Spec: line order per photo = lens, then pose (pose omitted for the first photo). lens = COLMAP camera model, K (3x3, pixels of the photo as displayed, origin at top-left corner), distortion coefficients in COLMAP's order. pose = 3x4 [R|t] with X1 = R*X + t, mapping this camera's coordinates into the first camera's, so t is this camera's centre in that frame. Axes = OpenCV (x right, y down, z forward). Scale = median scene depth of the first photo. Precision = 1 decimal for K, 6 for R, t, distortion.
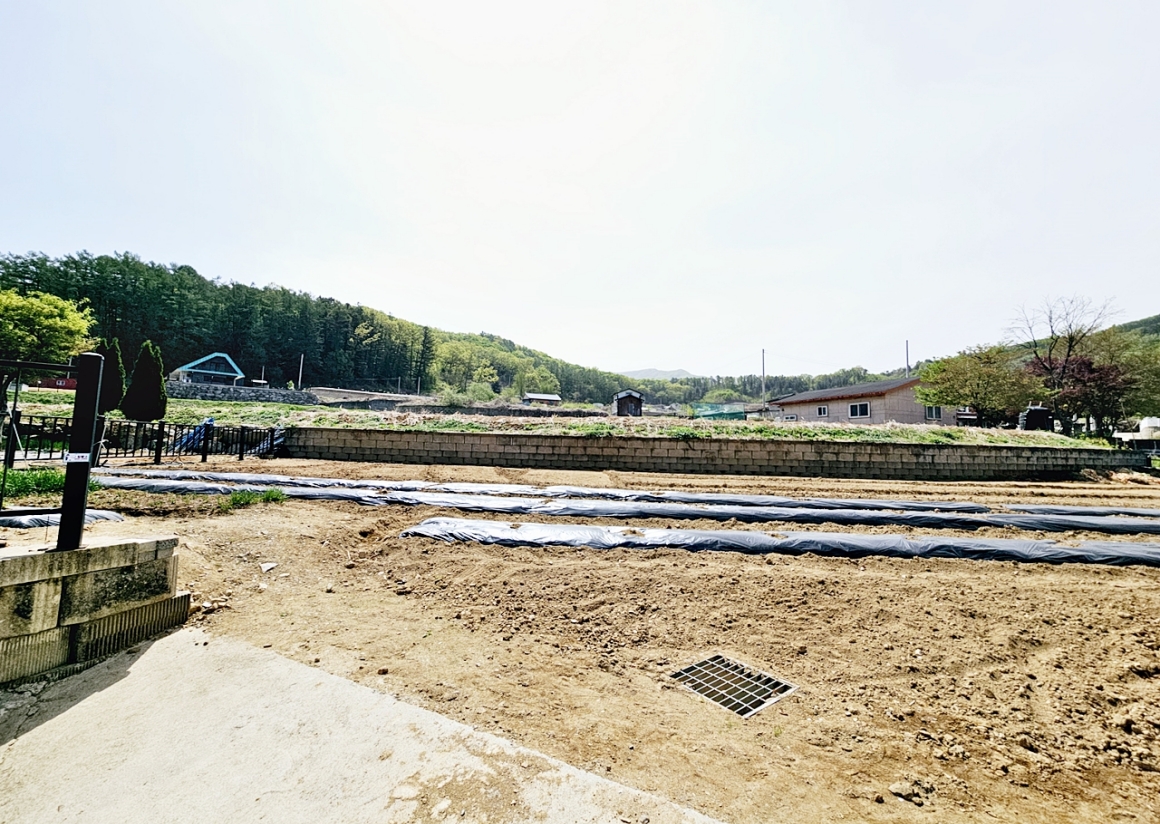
lens RADIAL K [[473.3, 0, 579.5], [0, 473.3, 408.7], [0, 0, 1]] dist [-0.003205, 0.001661]
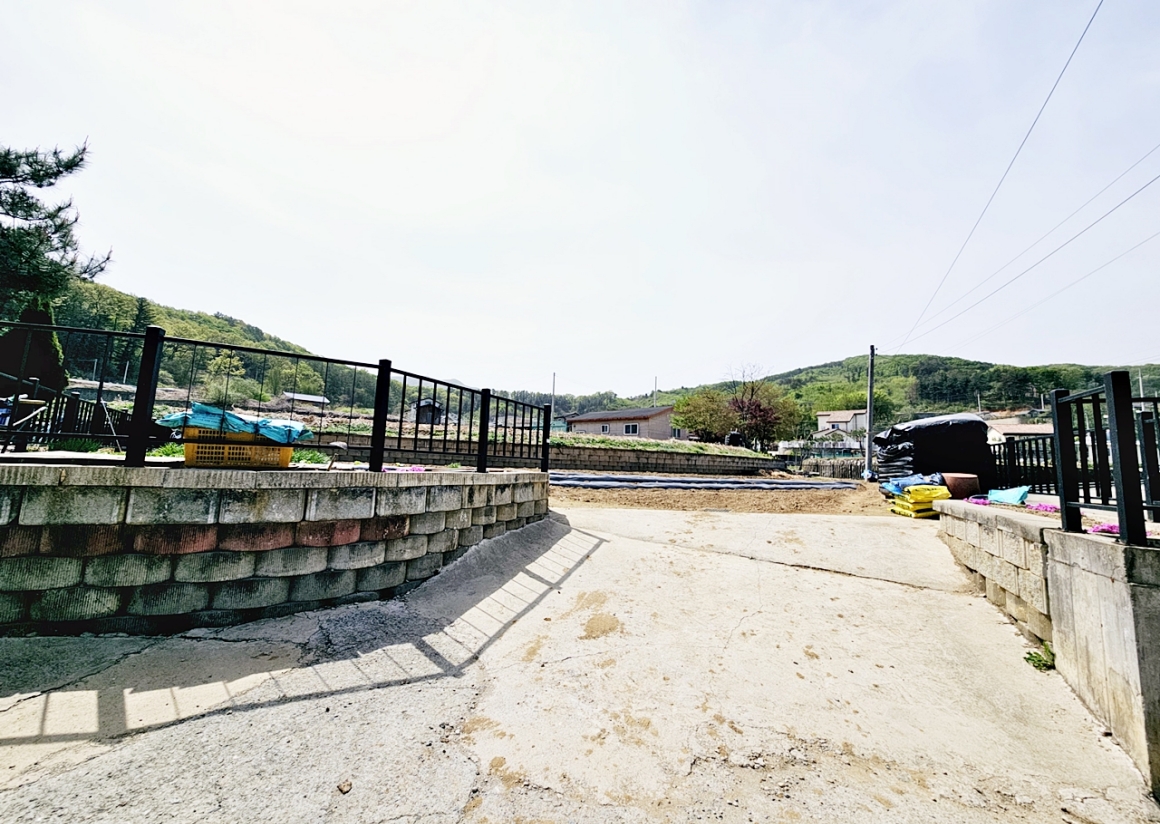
lens RADIAL K [[473.3, 0, 579.4], [0, 473.3, 408.5], [0, 0, 1]] dist [-0.003205, 0.001661]
pose [[0.888366, 0.061665, 0.454976, -0.350962], [-0.051065, 0.998062, -0.035565, 0.000355], [-0.456287, 0.008362, 0.889793, -0.261247]]
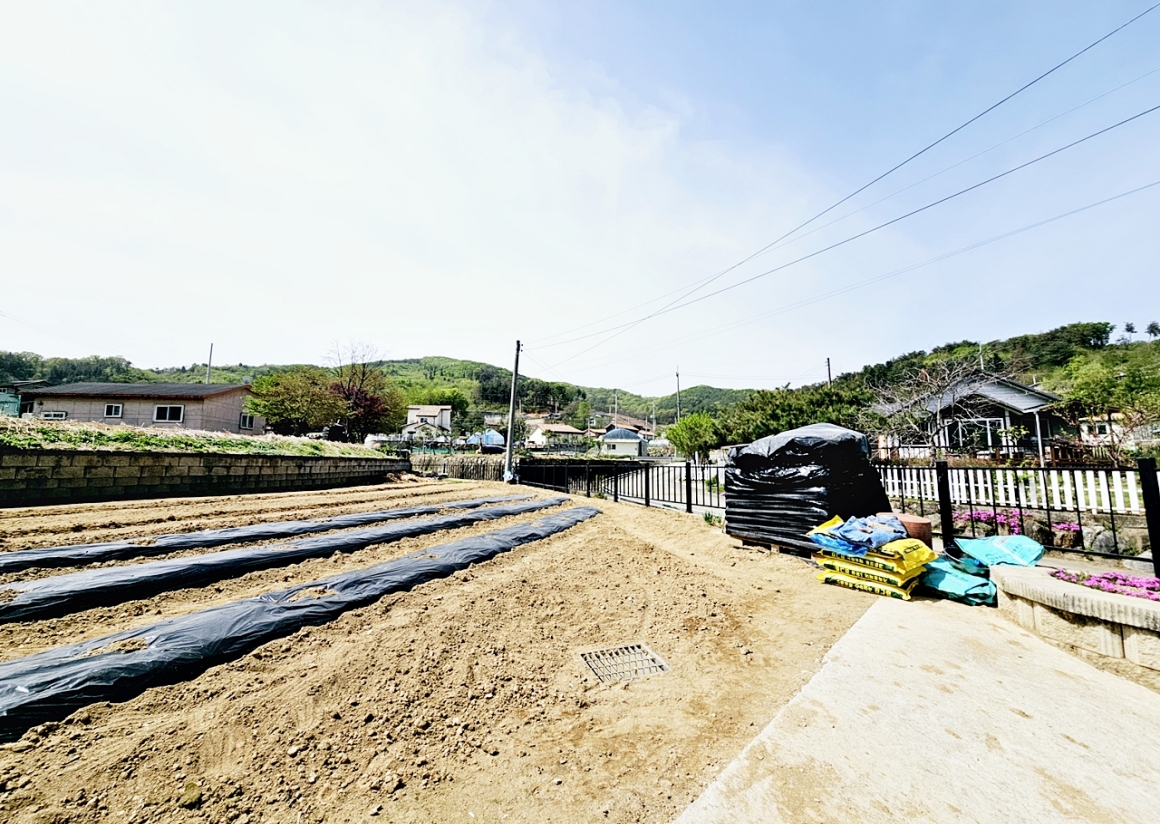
lens RADIAL K [[473.3, 0, 579.1], [0, 473.3, 407.0], [0, 0, 1]] dist [-0.003205, 0.001661]
pose [[0.246744, 0.095957, 0.964318, -0.163387], [-0.079366, 0.993744, -0.078578, -0.001119], [-0.965825, -0.057146, 0.252817, 0.131113]]
